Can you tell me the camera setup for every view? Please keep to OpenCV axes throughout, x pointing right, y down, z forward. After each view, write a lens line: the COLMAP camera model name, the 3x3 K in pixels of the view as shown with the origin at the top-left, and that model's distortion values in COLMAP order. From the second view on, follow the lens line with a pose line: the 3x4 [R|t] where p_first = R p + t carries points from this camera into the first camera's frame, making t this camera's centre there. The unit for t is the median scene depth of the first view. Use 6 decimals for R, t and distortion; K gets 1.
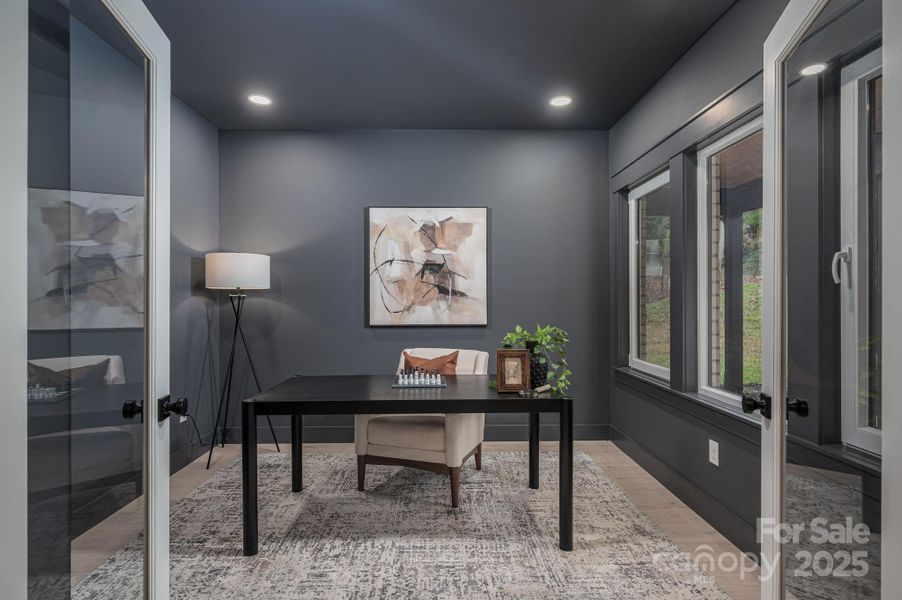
lens RADIAL K [[470.9, 0, 451.1], [0, 470.9, 301.4], [0, 0, 1]] dist [0.001179, 0.000073]
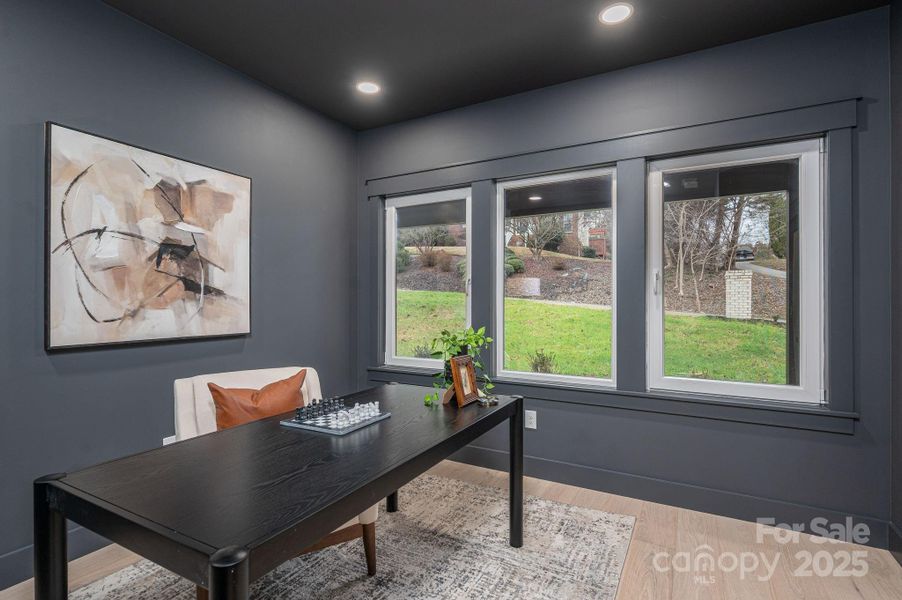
lens RADIAL K [[431.1, 0, 451.9], [0, 431.1, 300.3], [0, 0, 1]] dist [0.001798, -0.000572]
pose [[0.503558, 0.006203, 0.863939, -0.362200], [-0.000723, 0.999977, -0.006759, 0.000893], [-0.863961, 0.002779, 0.503551, 0.369359]]
